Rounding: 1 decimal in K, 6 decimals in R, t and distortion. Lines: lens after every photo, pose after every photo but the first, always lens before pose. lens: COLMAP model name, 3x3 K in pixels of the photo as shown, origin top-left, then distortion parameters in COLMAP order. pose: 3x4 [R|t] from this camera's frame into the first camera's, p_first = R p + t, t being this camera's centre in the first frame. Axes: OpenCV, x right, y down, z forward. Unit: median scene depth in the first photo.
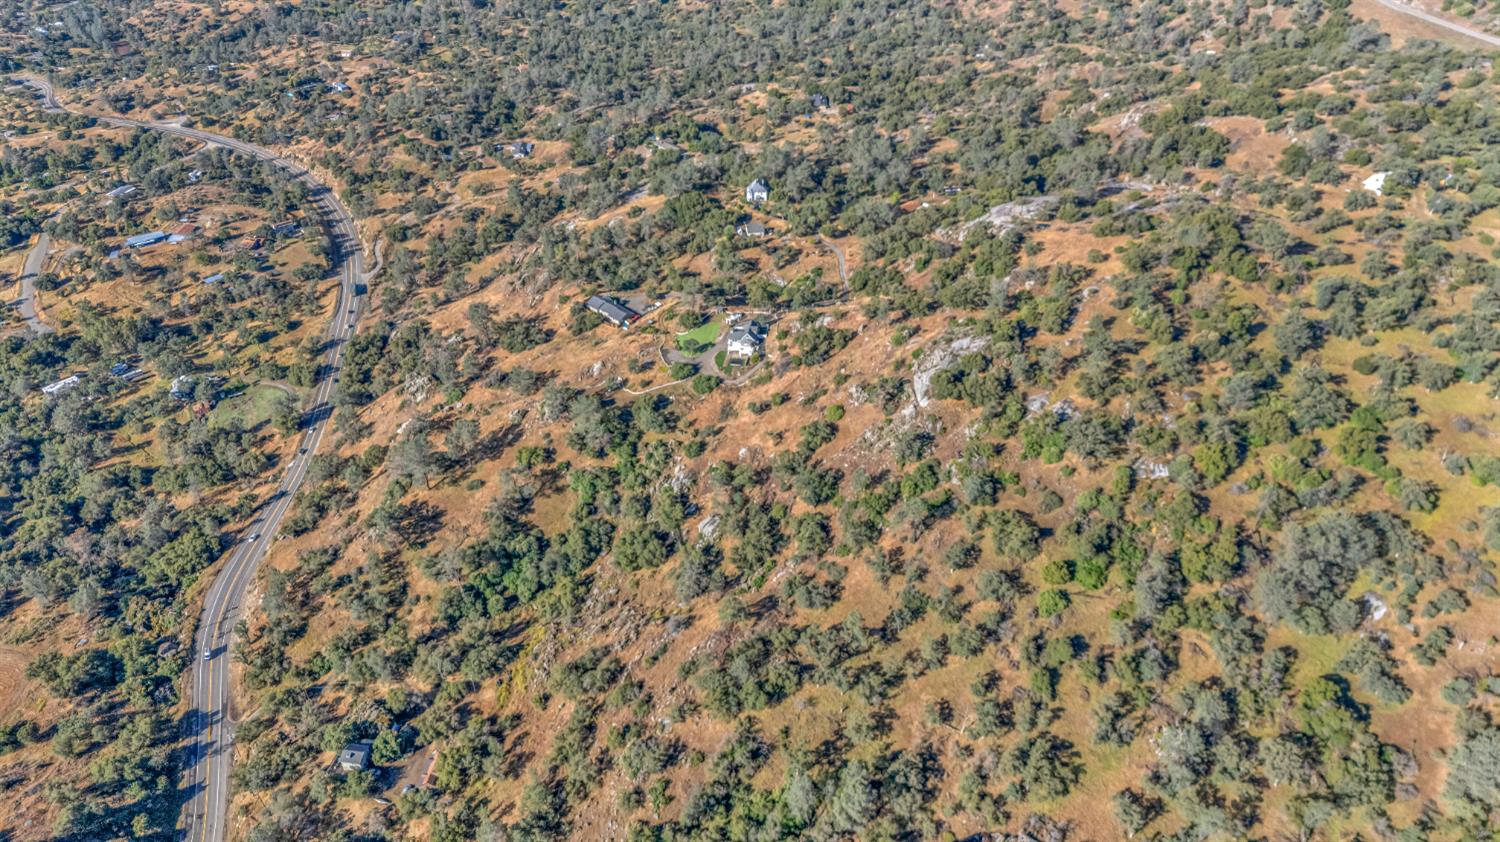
lens RADIAL K [[1099.7, 0, 750.9], [0, 1099.7, 417.8], [0, 0, 1]] dist [0.072490, -0.067721]
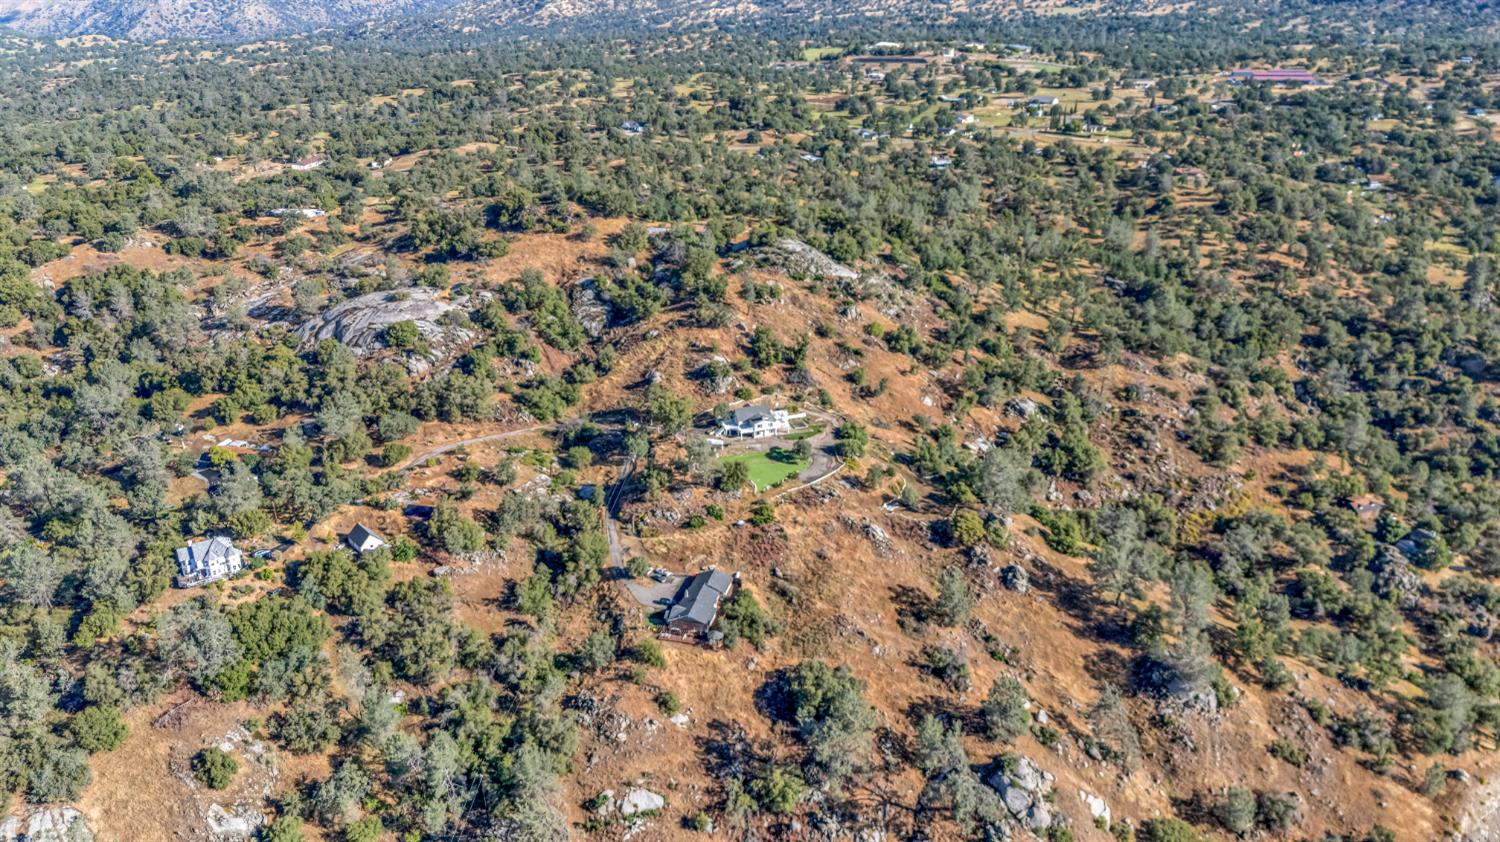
lens RADIAL K [[1099.7, 0, 748.0], [0, 1099.7, 414.3], [0, 0, 1]] dist [0.072490, -0.067721]
pose [[-0.499061, -0.313280, 0.807956, -0.591443], [0.510985, 0.646635, 0.566355, -0.489133], [-0.699881, 0.695499, -0.162629, 1.059794]]
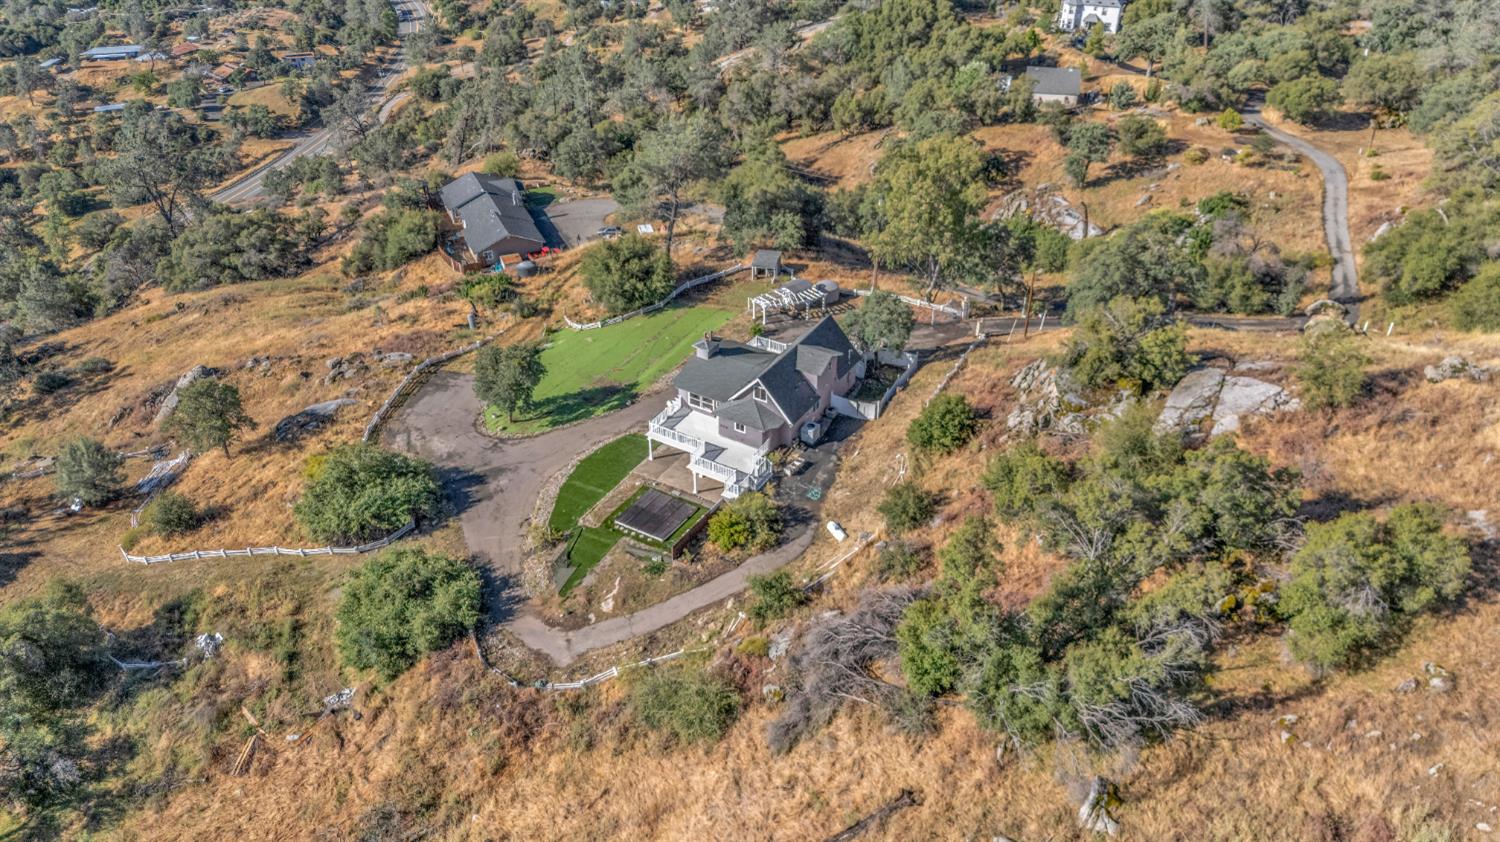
lens RADIAL K [[1099.7, 0, 751.1], [0, 1099.7, 418.8], [0, 0, 1]] dist [0.072490, -0.067721]
pose [[0.928905, 0.216095, -0.300729, 0.048407], [-0.222947, 0.974759, 0.011785, -0.066745], [0.295685, 0.056099, 0.953637, 0.764908]]
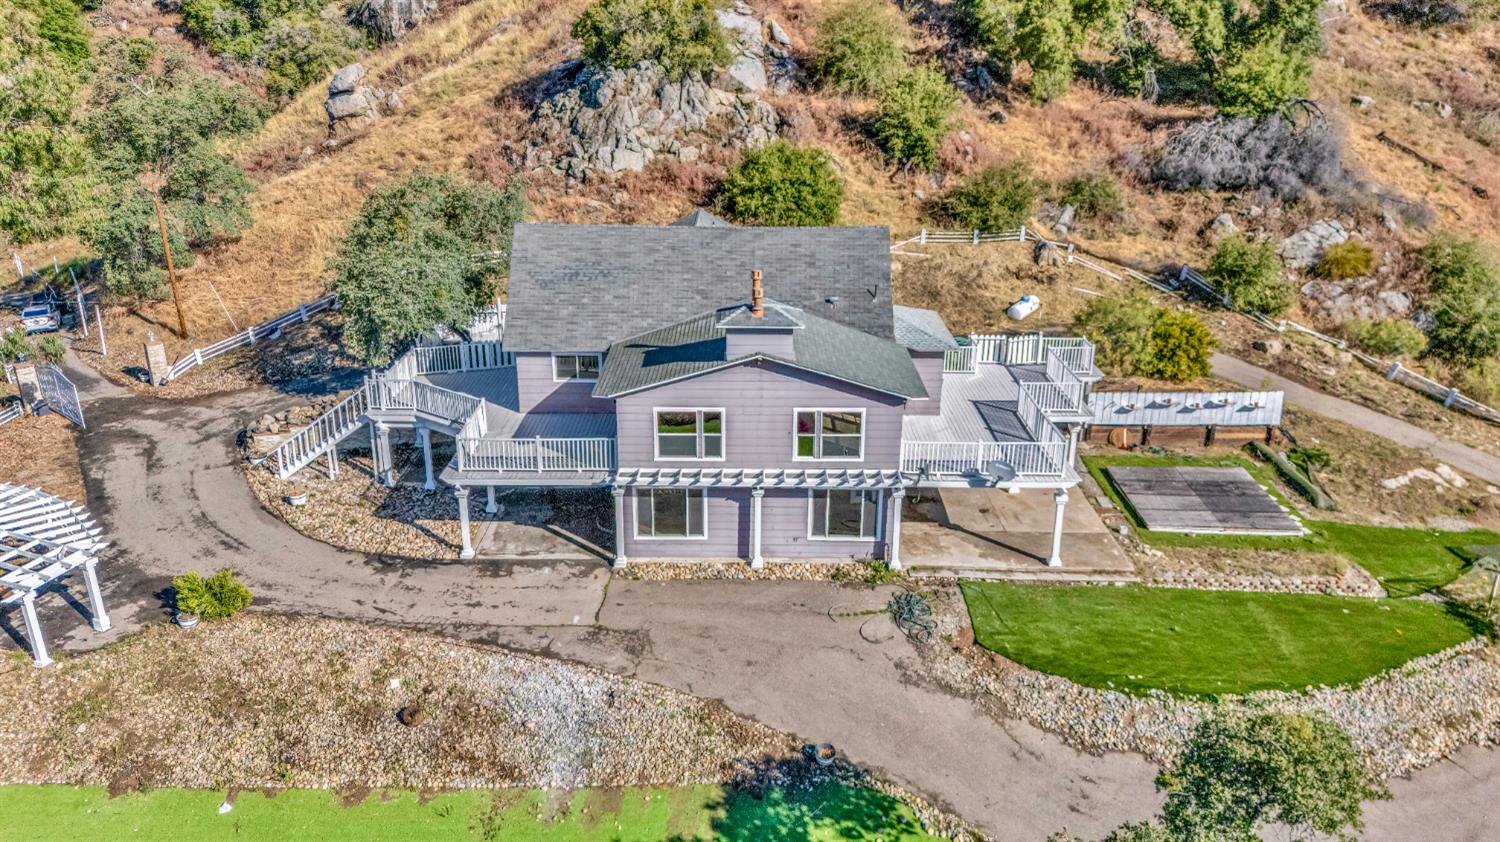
lens RADIAL K [[1099.7, 0, 744.7], [0, 1099.7, 421.4], [0, 0, 1]] dist [0.072490, -0.067721]
pose [[-0.164290, -0.329315, 0.929817, -0.070881], [0.566645, 0.740068, 0.362232, -0.092611], [-0.807417, 0.586388, 0.065019, 0.936261]]
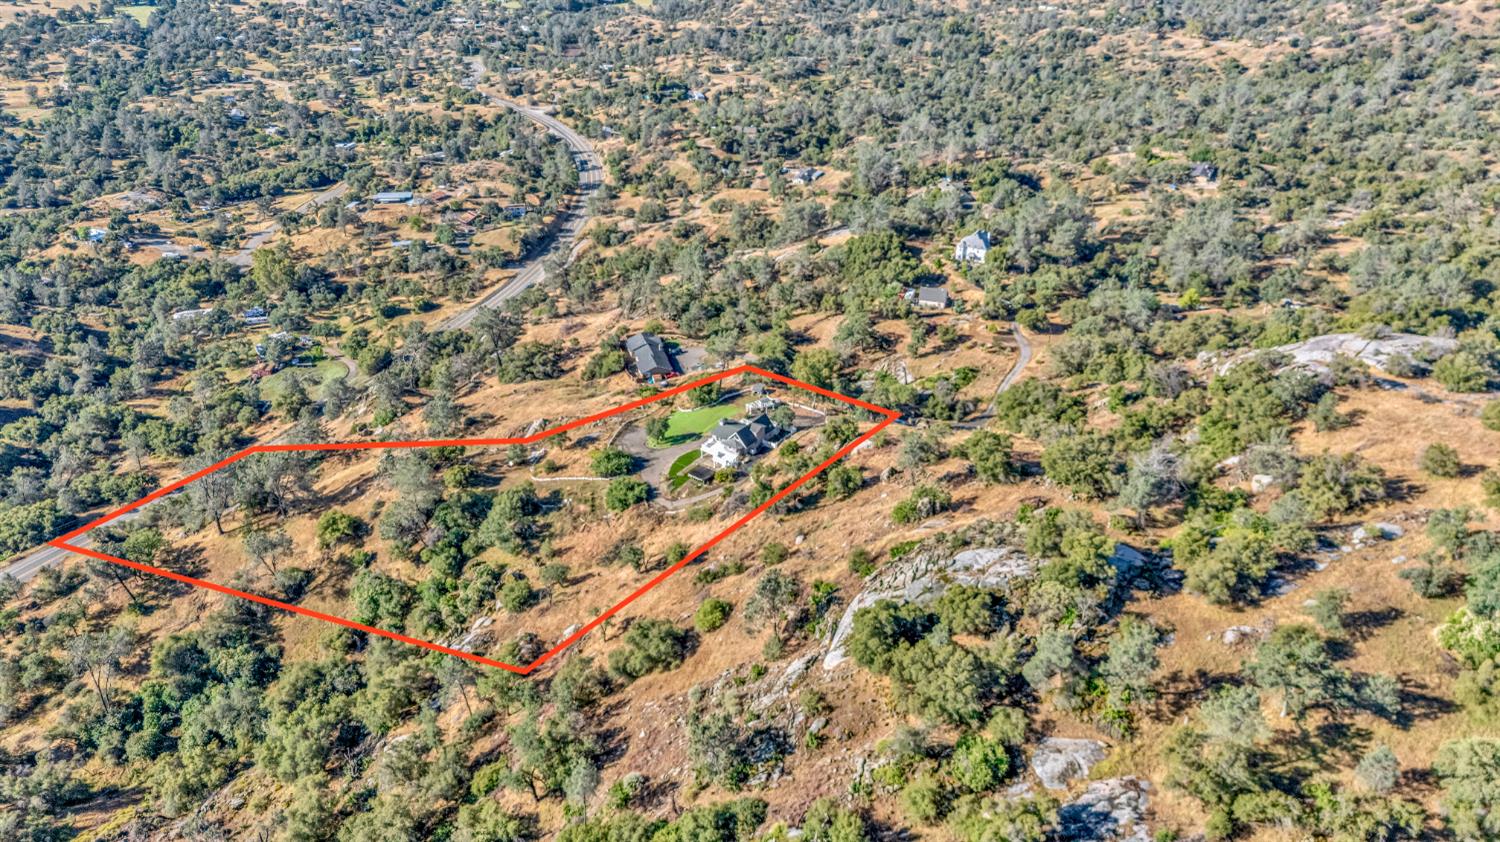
lens RADIAL K [[1099.7, 0, 753.9], [0, 1099.7, 417.7], [0, 0, 1]] dist [0.072490, -0.067721]
pose [[0.879976, 0.245920, -0.406405, 0.221289], [-0.278757, 0.960095, -0.022621, -0.068281], [0.384625, 0.133194, 0.913413, 0.438288]]
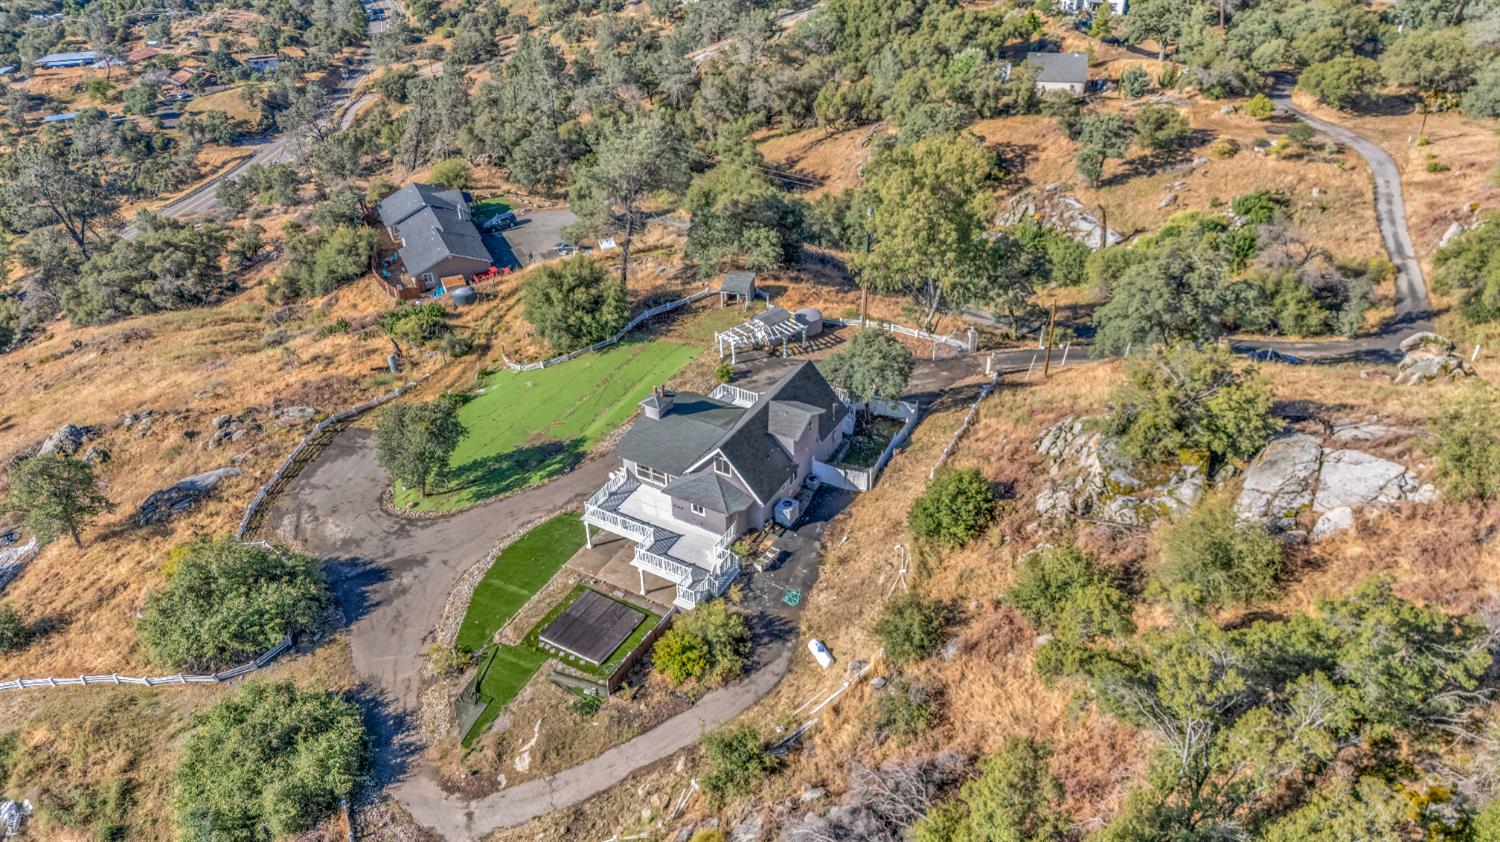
lens RADIAL K [[1099.7, 0, 750.8], [0, 1099.7, 416.0], [0, 0, 1]] dist [0.072490, -0.067721]
pose [[0.934392, 0.196084, -0.297427, 0.040032], [-0.201044, 0.979480, 0.014142, -0.077659], [0.294097, 0.046581, 0.954640, 0.798917]]
